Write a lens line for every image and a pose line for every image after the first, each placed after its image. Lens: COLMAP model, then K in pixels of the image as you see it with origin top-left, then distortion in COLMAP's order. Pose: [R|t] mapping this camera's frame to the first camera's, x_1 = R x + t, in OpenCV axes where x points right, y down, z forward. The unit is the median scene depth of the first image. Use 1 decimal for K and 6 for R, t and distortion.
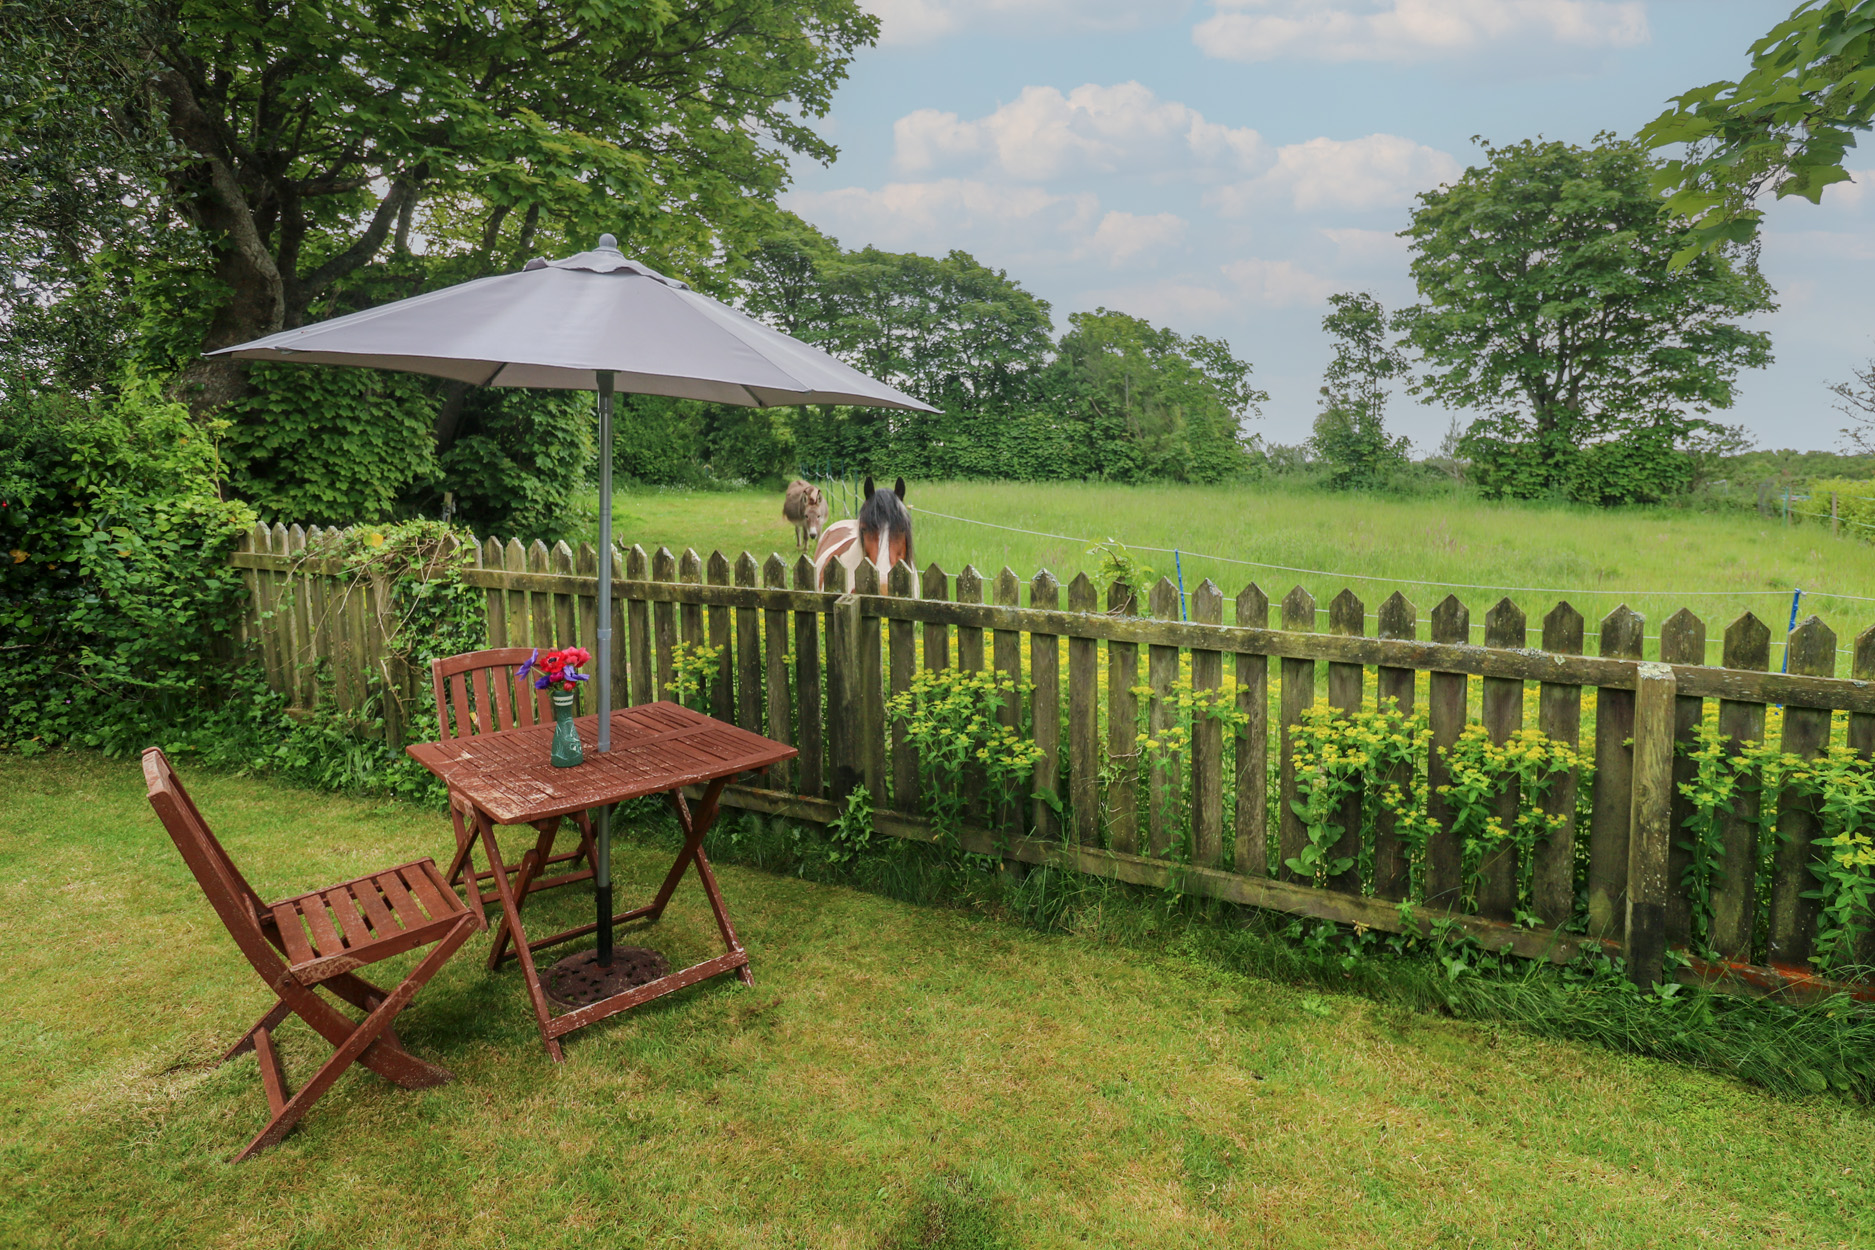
lens RADIAL K [[947.3, 0, 957.4], [0, 947.3, 624.6], [0, 0, 1]] dist [-0.005867, -0.000953]
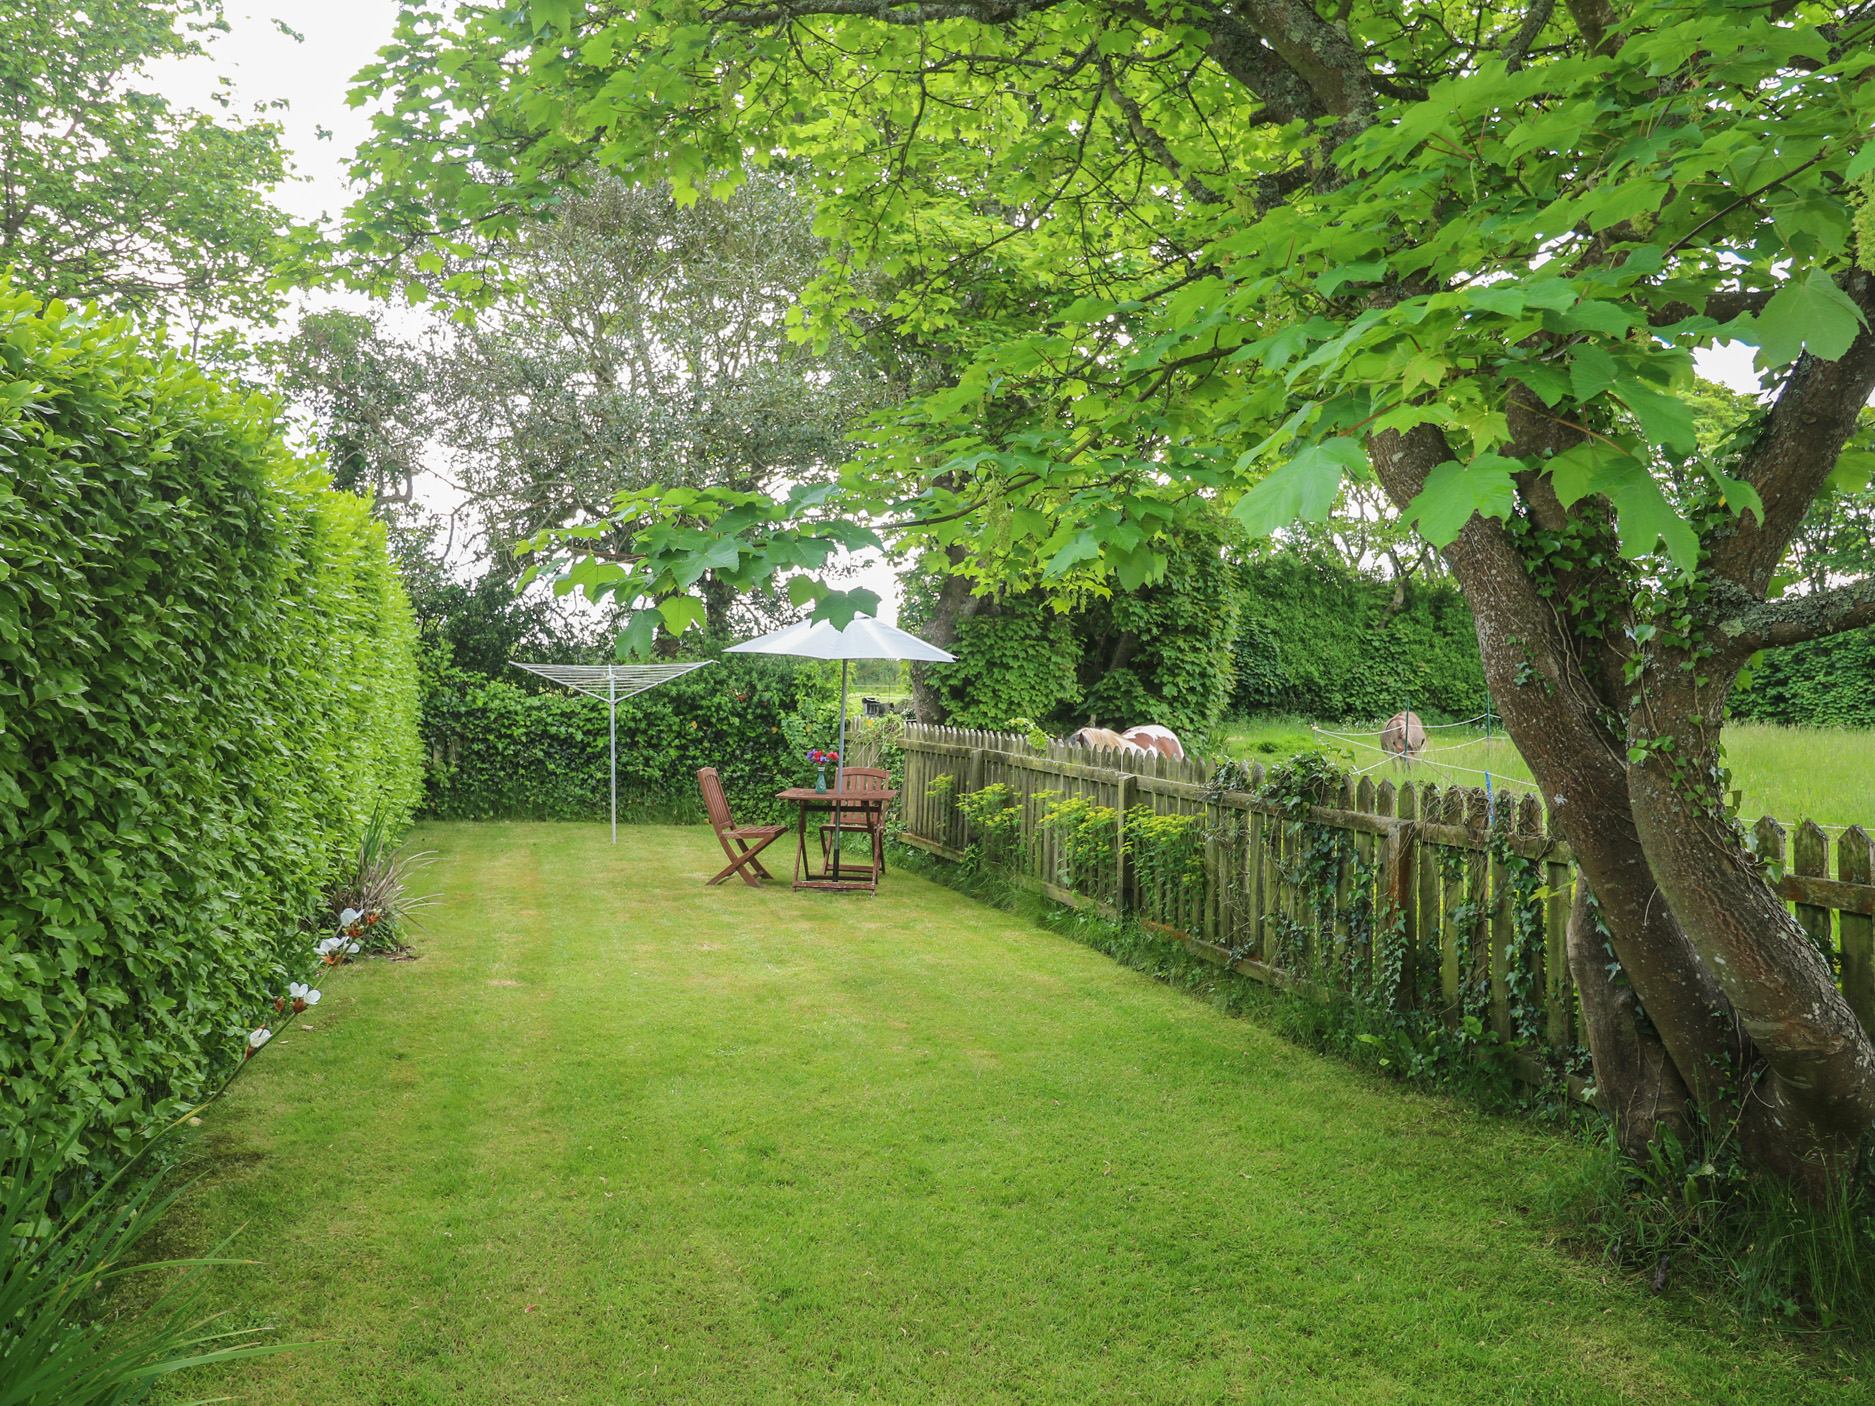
lens RADIAL K [[1295.9, 0, 947.5], [0, 1295.9, 696.8], [0, 0, 1]] dist [-0.011337, -0.001830]
pose [[0.700236, 0.010082, -0.713841, 0.175378], [-0.131713, 0.984560, -0.115297, 0.018096], [0.701657, 0.174757, 0.690752, -0.094646]]
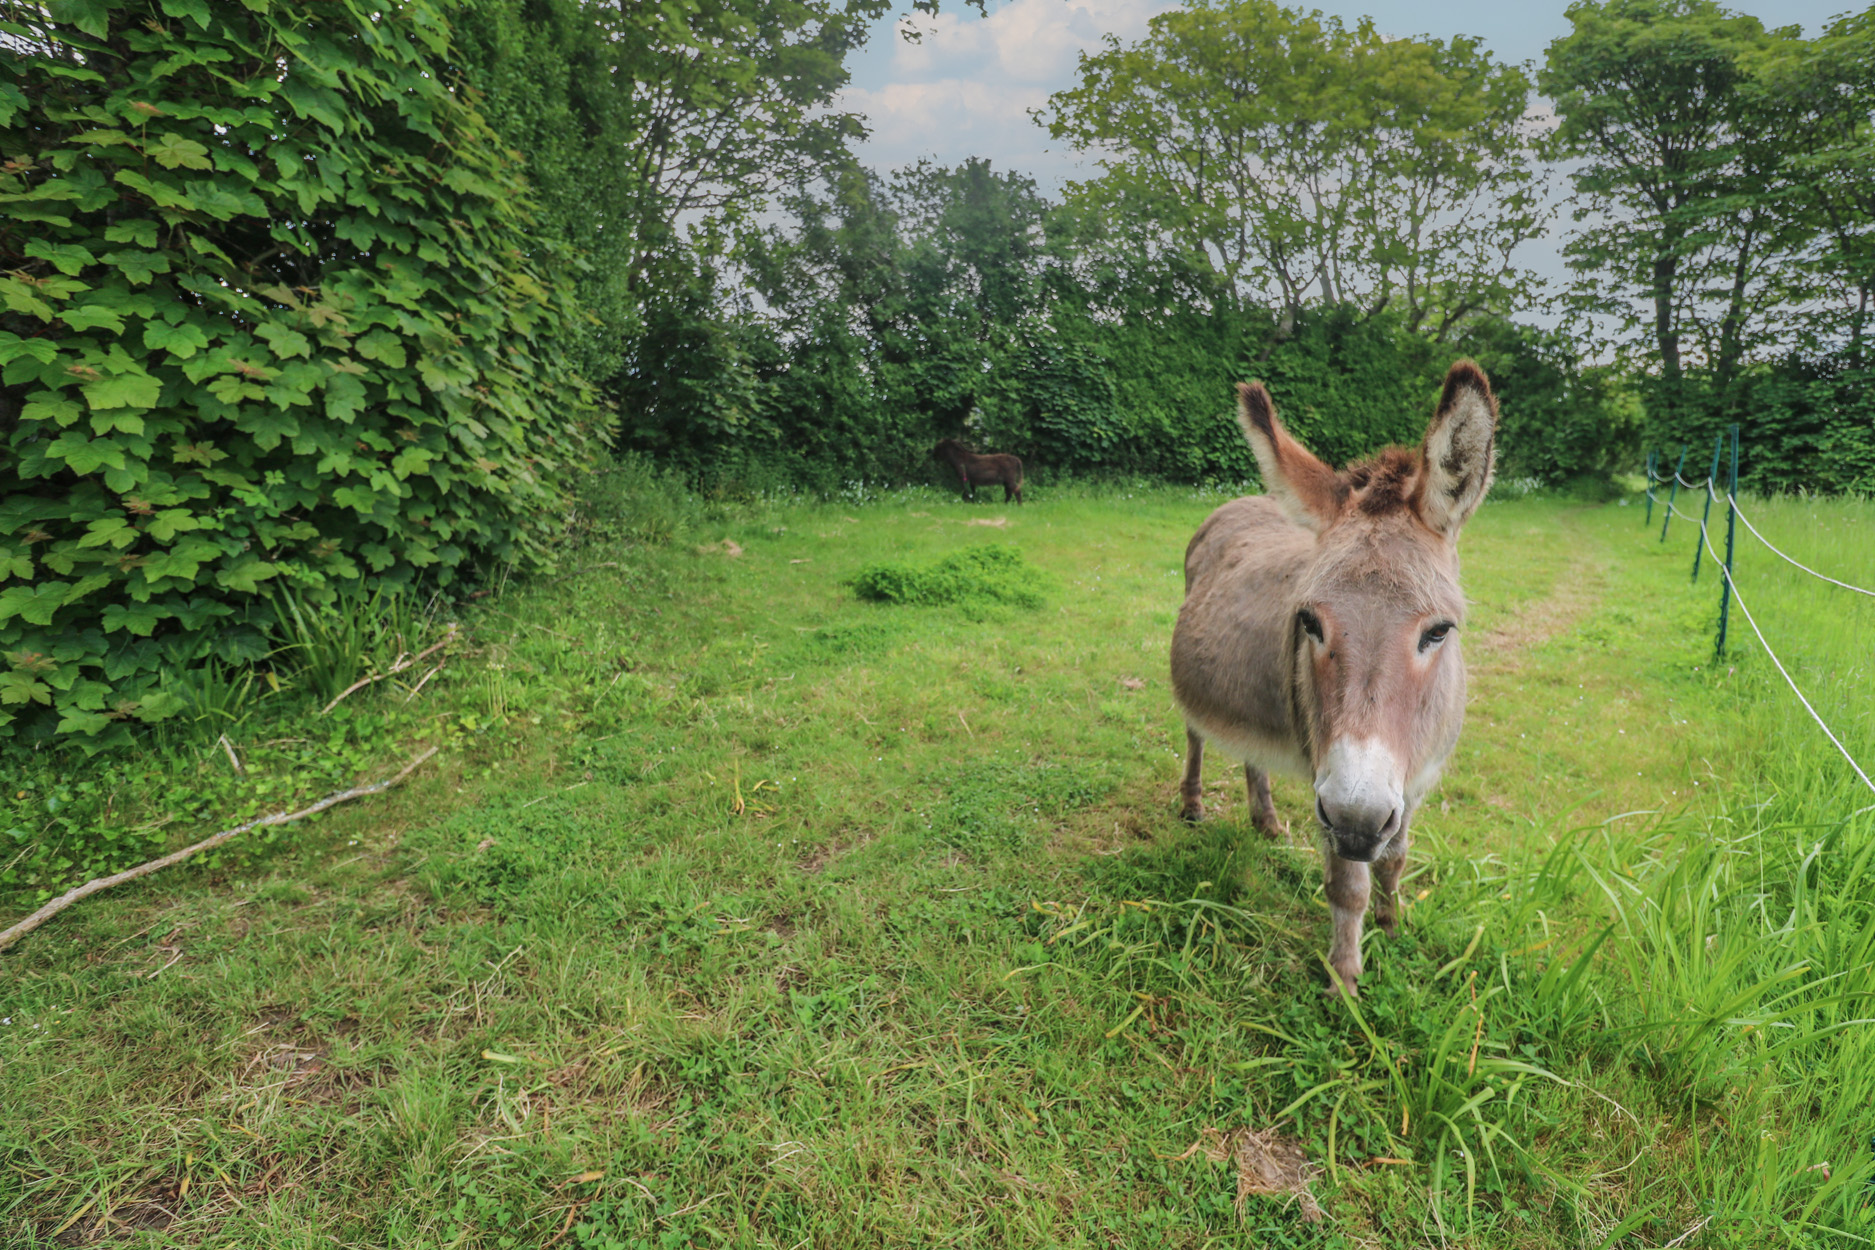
lens RADIAL K [[917.4, 0, 933.5], [0, 917.4, 617.0], [0, 0, 1]] dist [-0.013802, -0.002788]
pose [[0.672797, 0.131367, -0.728071, -0.055848], [-0.127523, 0.989972, 0.060780, -0.064554], [0.728754, 0.051954, 0.682802, 0.395157]]
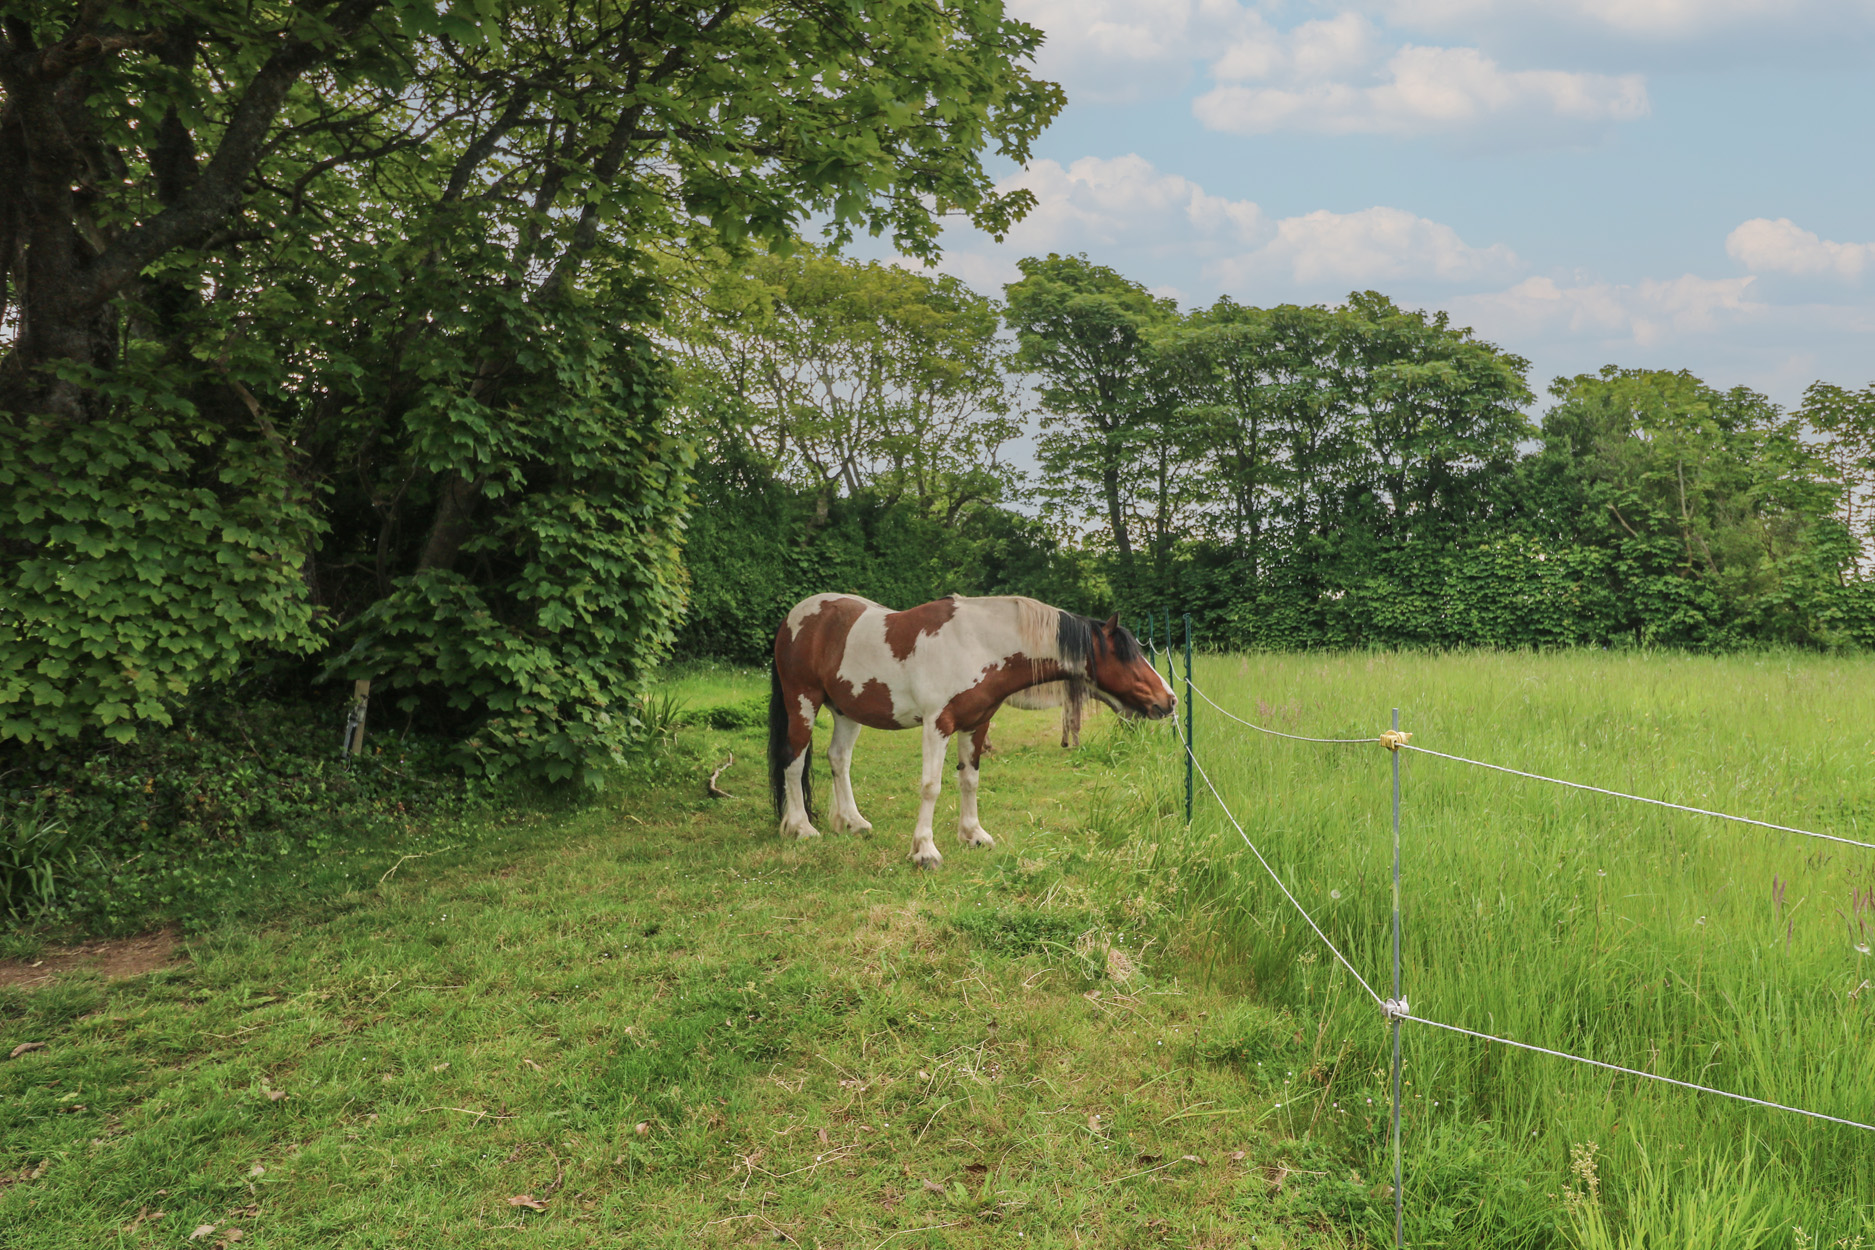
lens RADIAL K [[1277.1, 0, 967.5], [0, 1277.1, 589.5], [0, 0, 1]] dist [0.010463, 0.001057]
pose [[0.957778, -0.026855, -0.286253, -0.014057], [-0.030954, 0.980209, -0.195529, -0.022334], [0.285839, 0.196134, 0.937991, 0.155043]]
